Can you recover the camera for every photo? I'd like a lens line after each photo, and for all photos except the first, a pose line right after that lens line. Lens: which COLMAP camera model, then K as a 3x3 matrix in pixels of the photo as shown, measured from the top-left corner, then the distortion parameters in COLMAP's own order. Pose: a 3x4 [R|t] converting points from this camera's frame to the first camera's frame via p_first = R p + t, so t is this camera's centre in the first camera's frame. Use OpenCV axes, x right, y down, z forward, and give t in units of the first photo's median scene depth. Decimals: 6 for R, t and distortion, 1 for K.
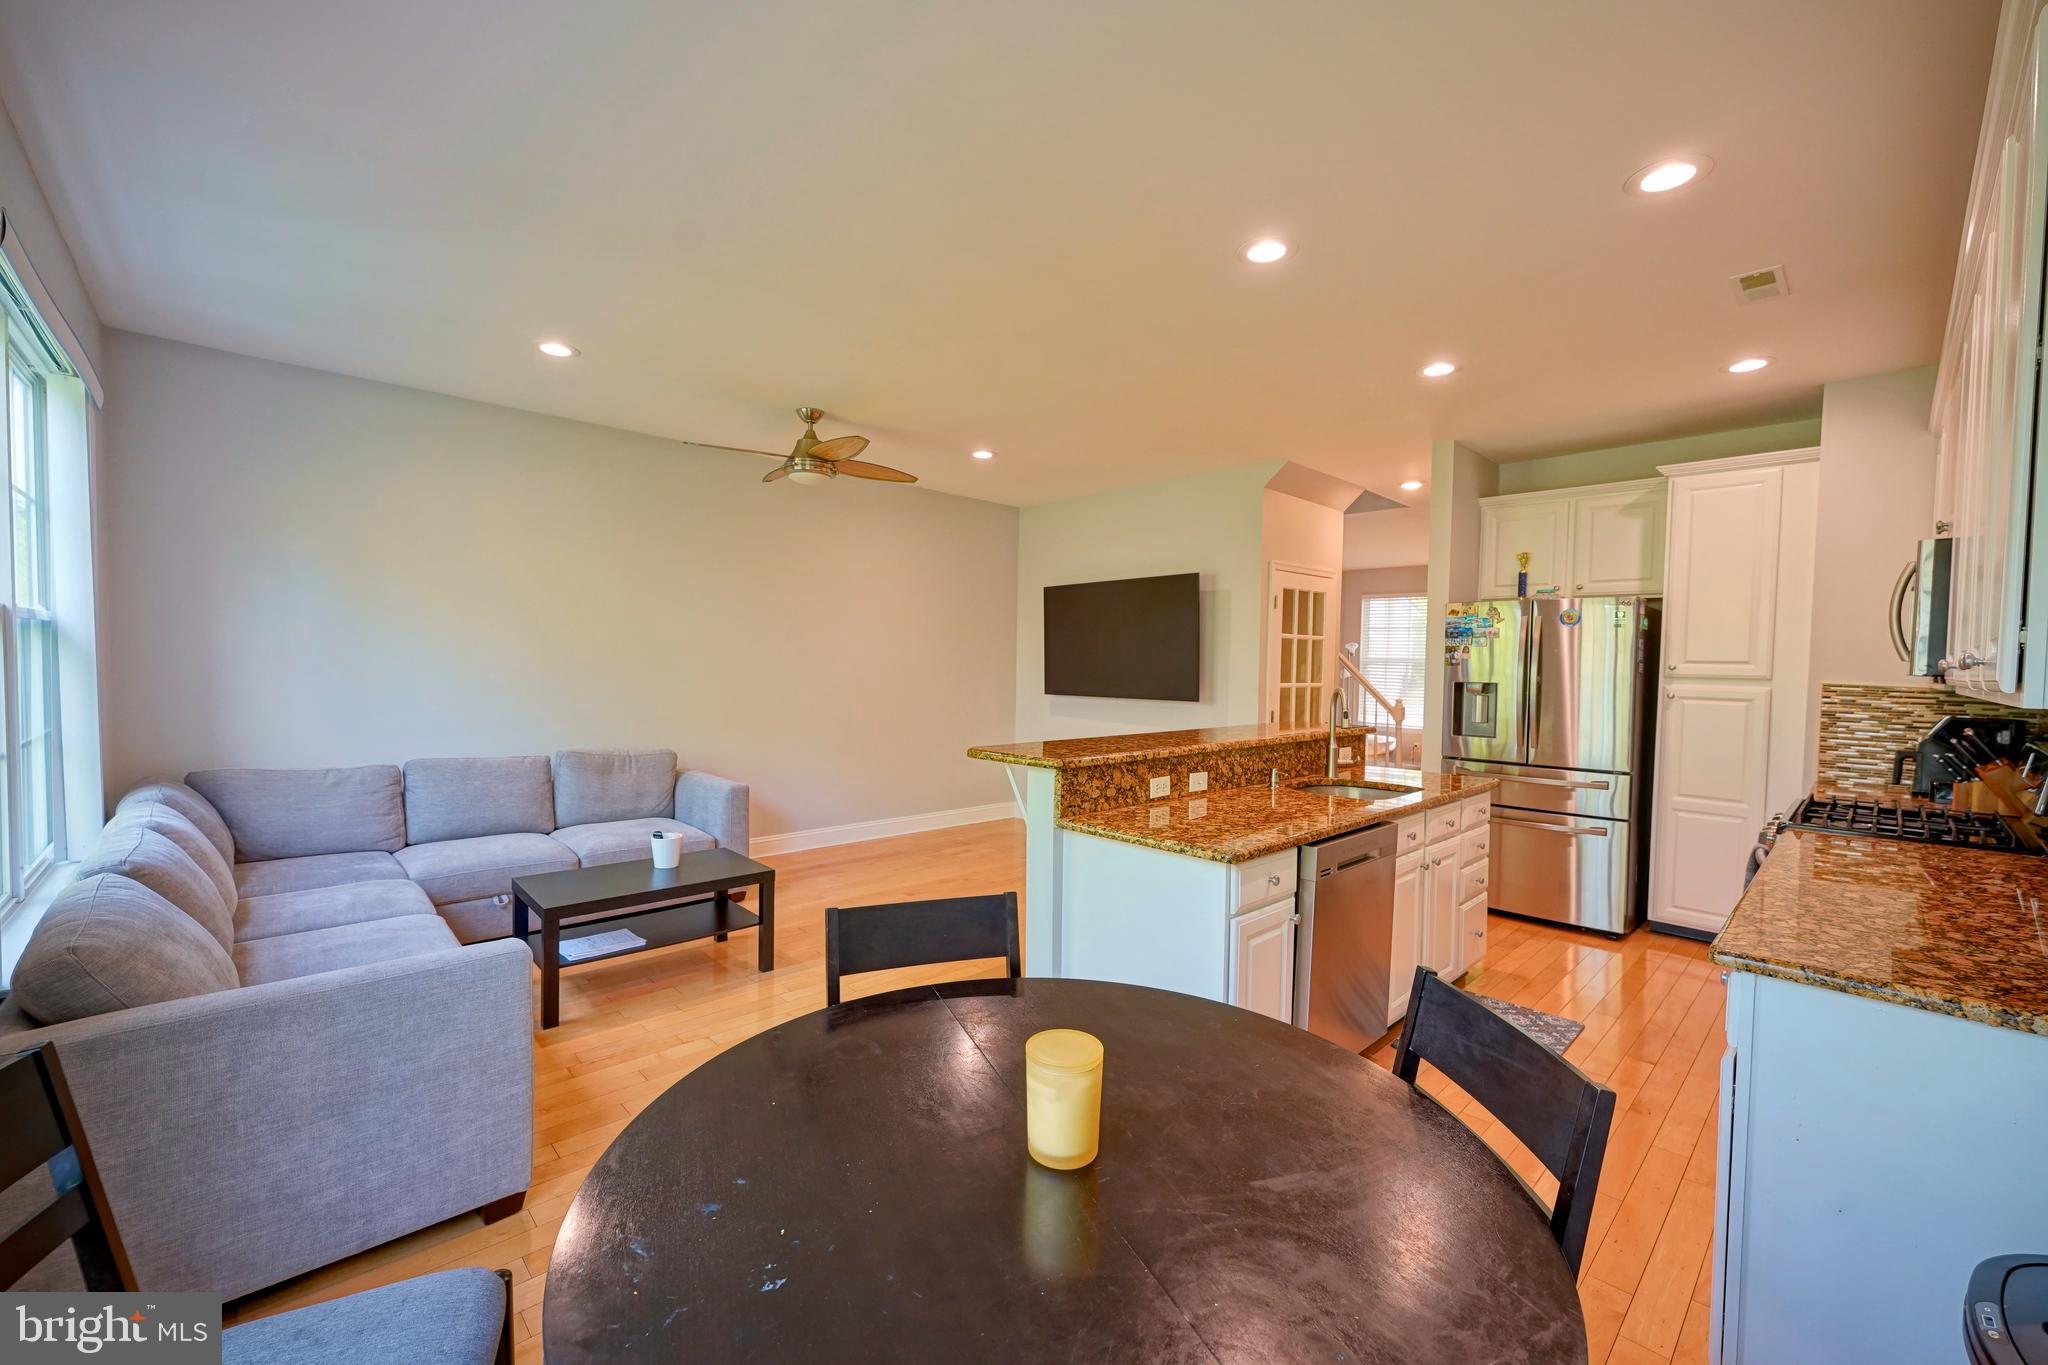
lens RADIAL K [[821.4, 0, 1025.4], [0, 821.4, 689.3], [0, 0, 1]] dist [0.000167, -0.000279]
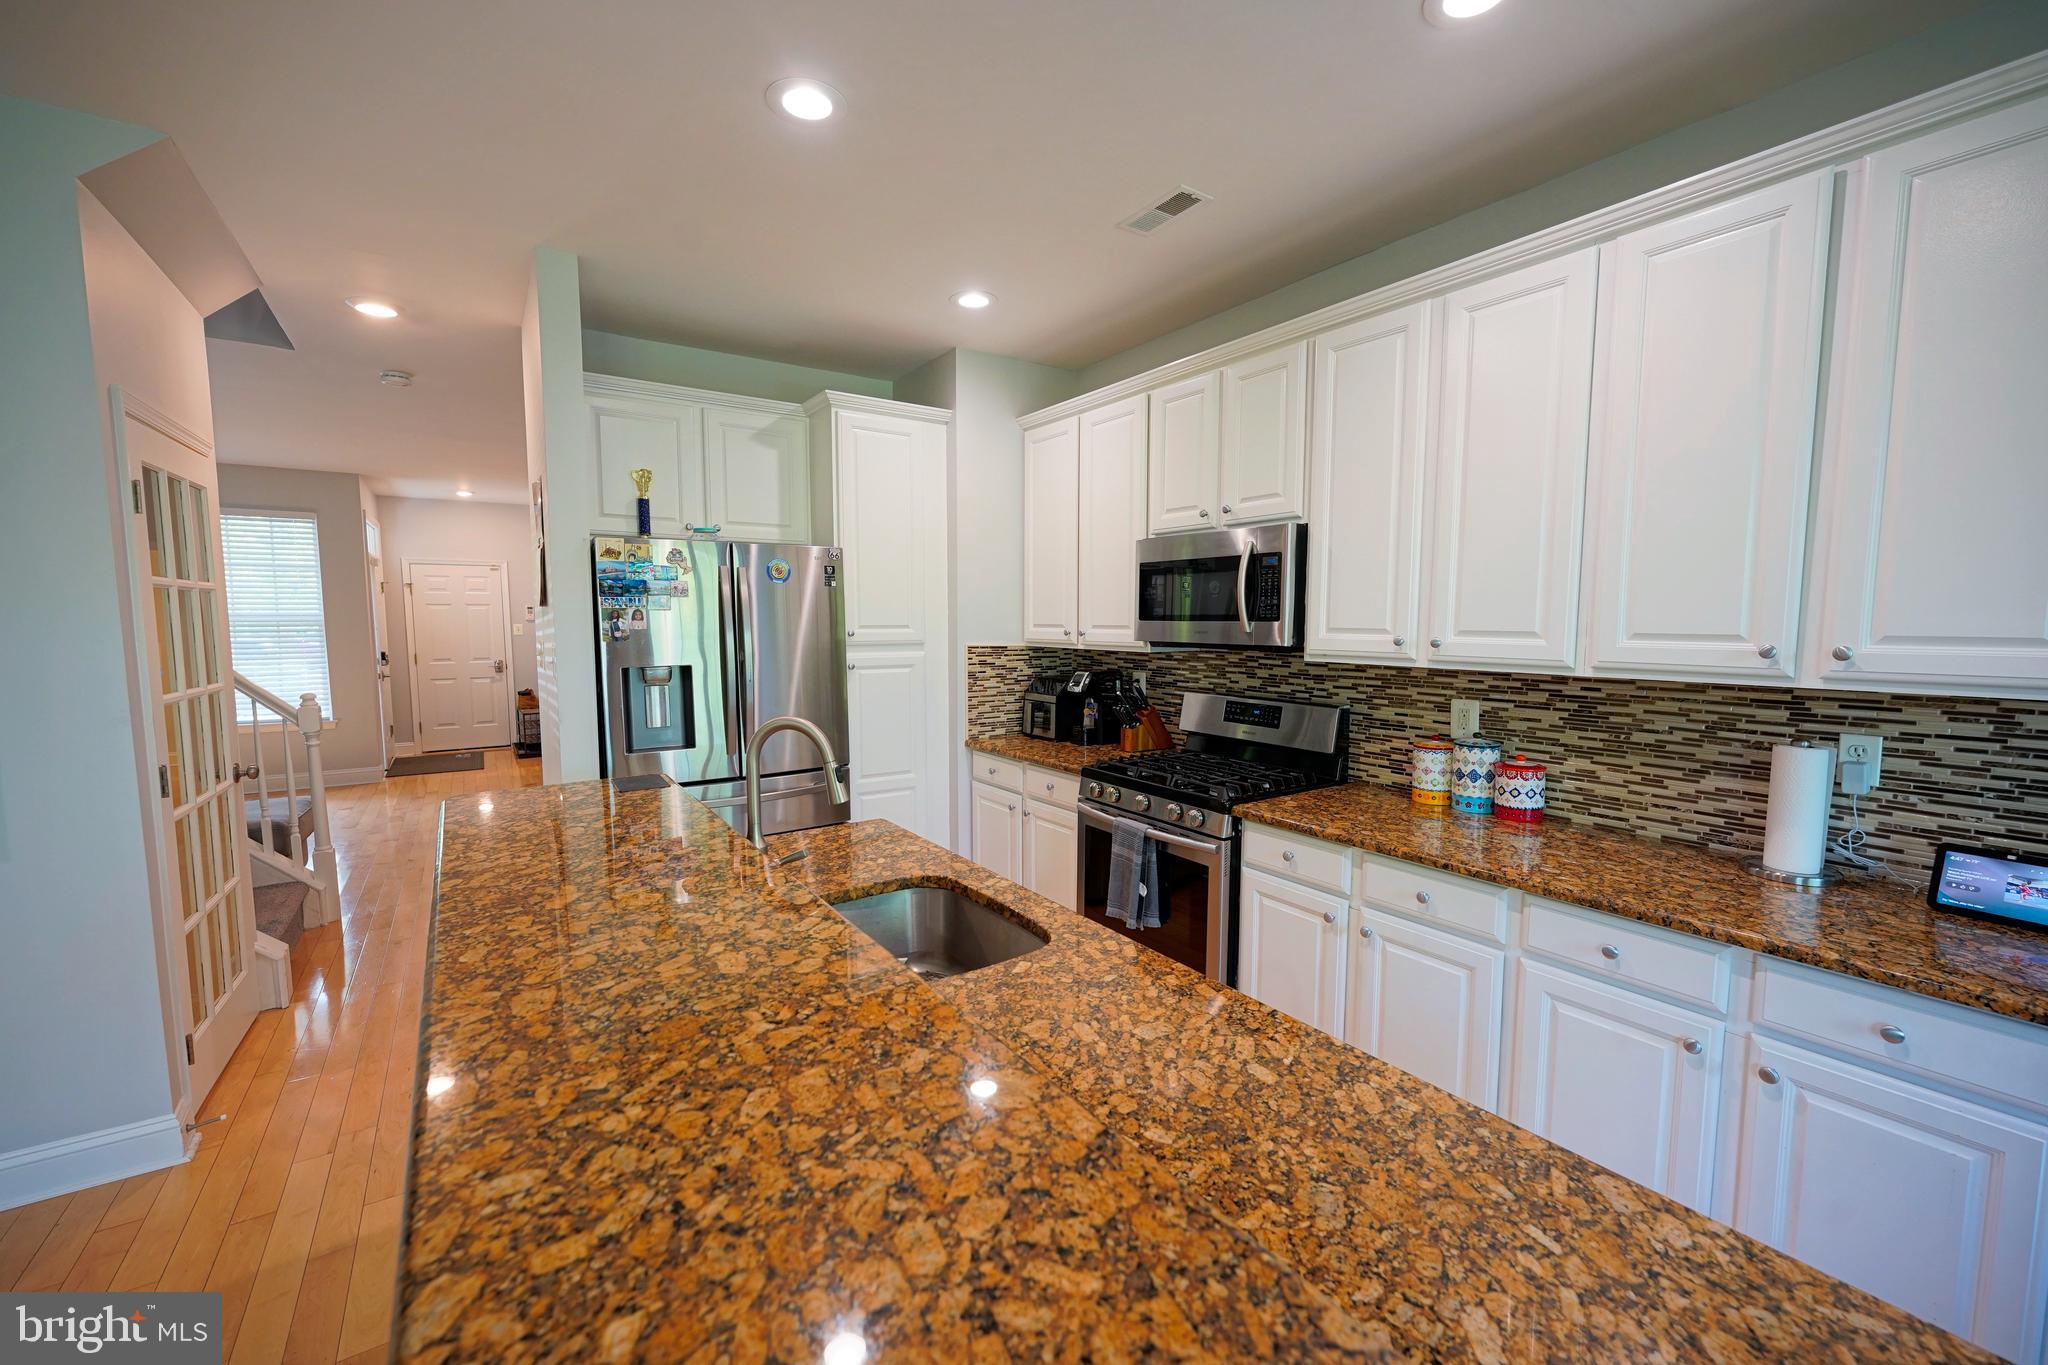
lens RADIAL K [[821.4, 0, 1035.8], [0, 821.4, 685.4], [0, 0, 1]] dist [0.000167, -0.000279]
pose [[0.161749, -0.103054, 0.981436, -0.039389], [0.037194, 0.994462, 0.098292, -0.056860], [-0.986131, 0.020605, 0.164687, 0.757539]]
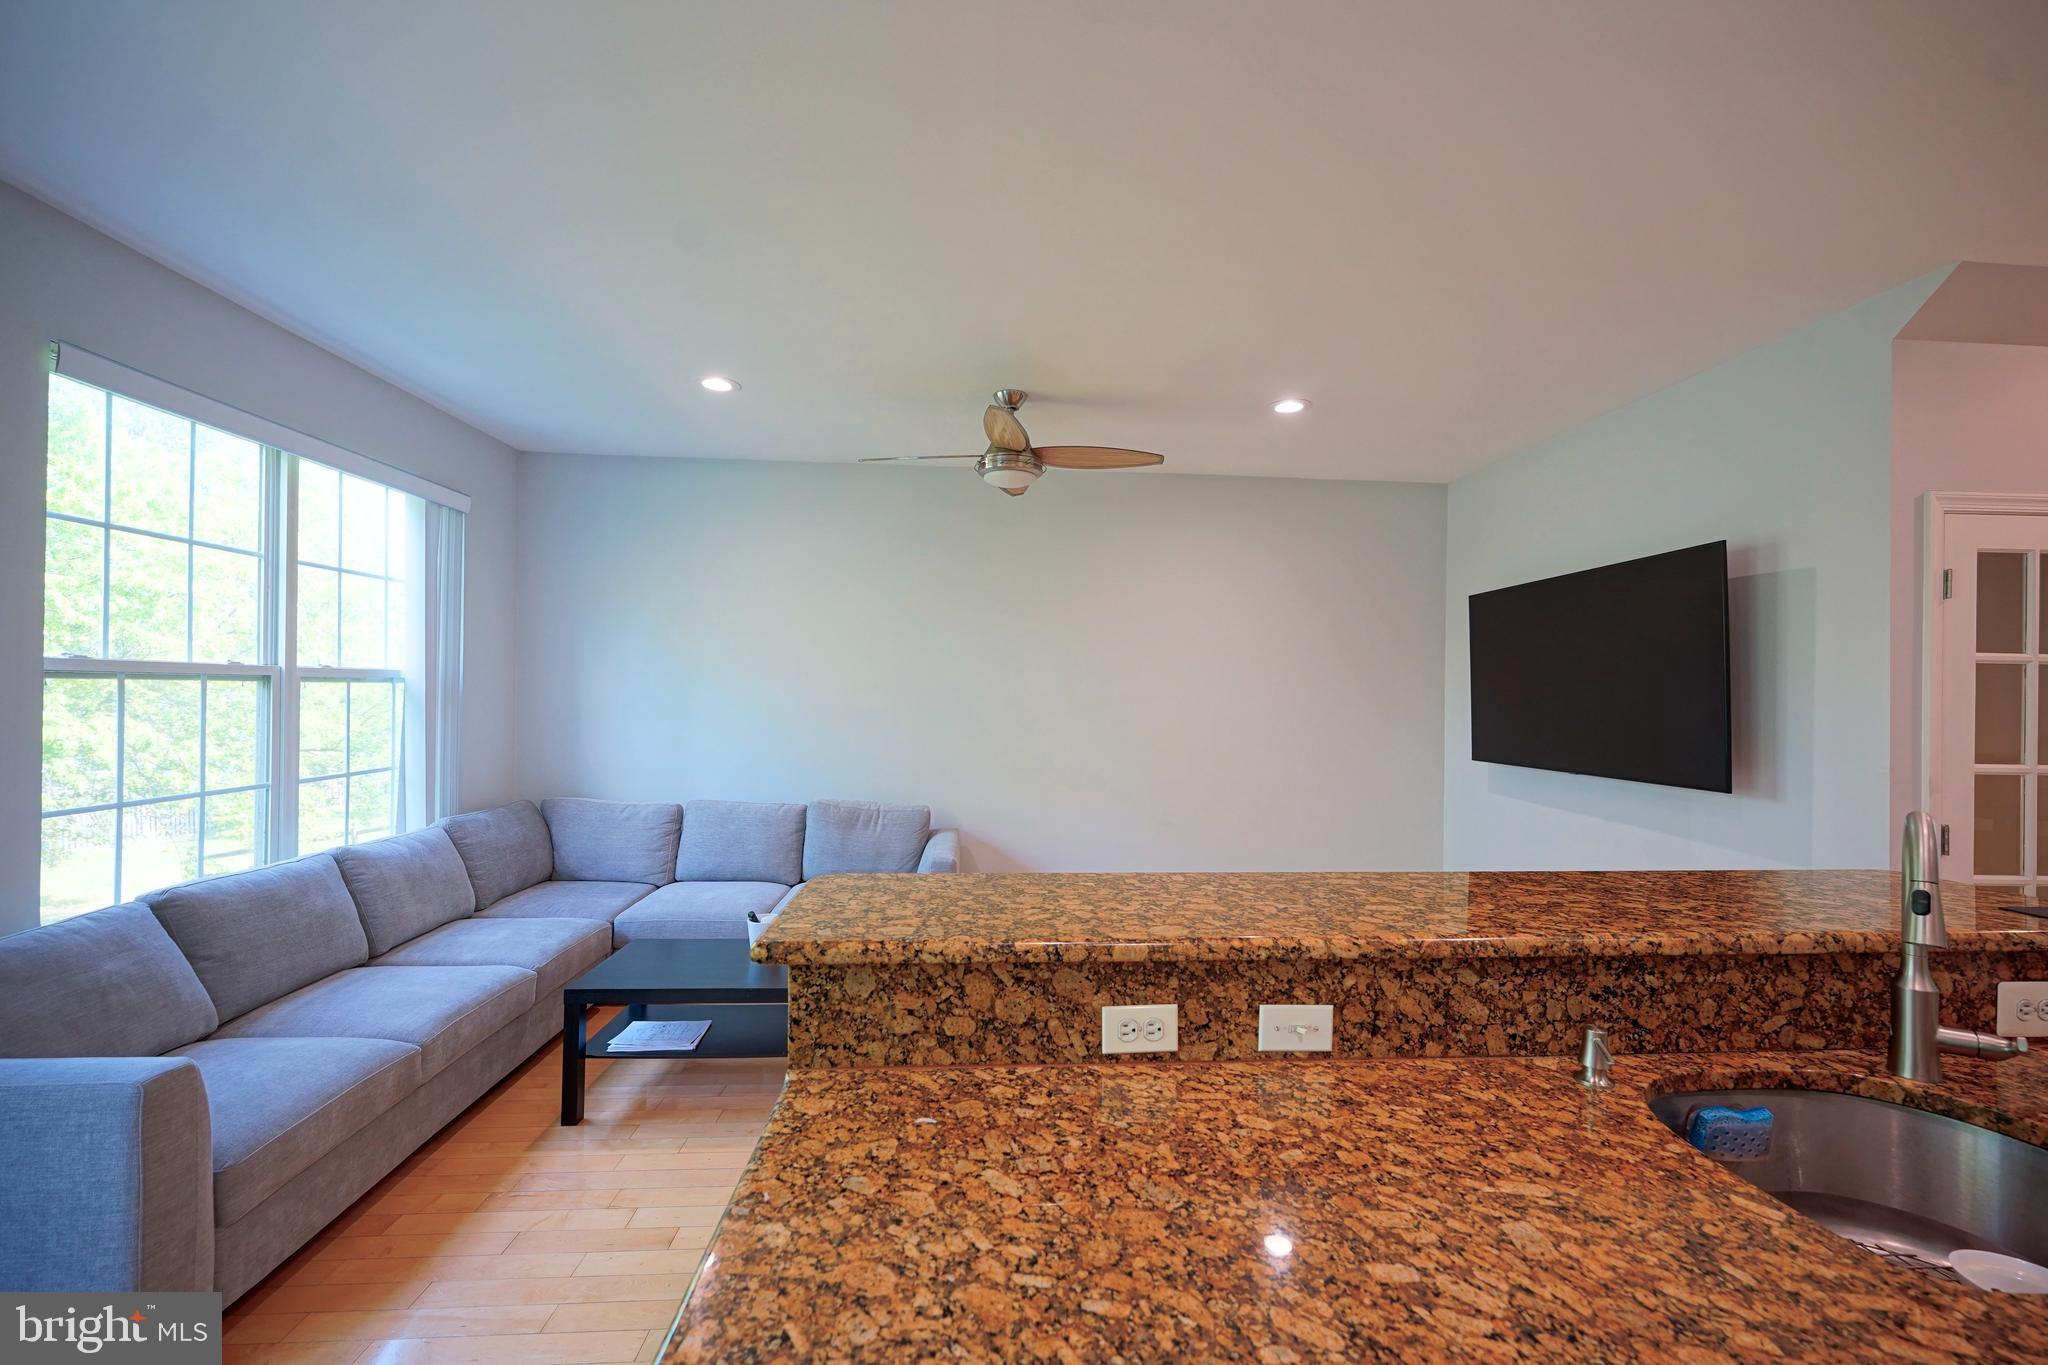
lens RADIAL K [[821.4, 0, 1026.1], [0, 821.4, 684.2], [0, 0, 1]] dist [0.000167, -0.000279]
pose [[0.765812, -0.013078, -0.642931, 0.309209], [-0.021735, 0.998696, -0.046203, -0.028510], [0.642697, 0.049357, 0.764529, 0.500065]]
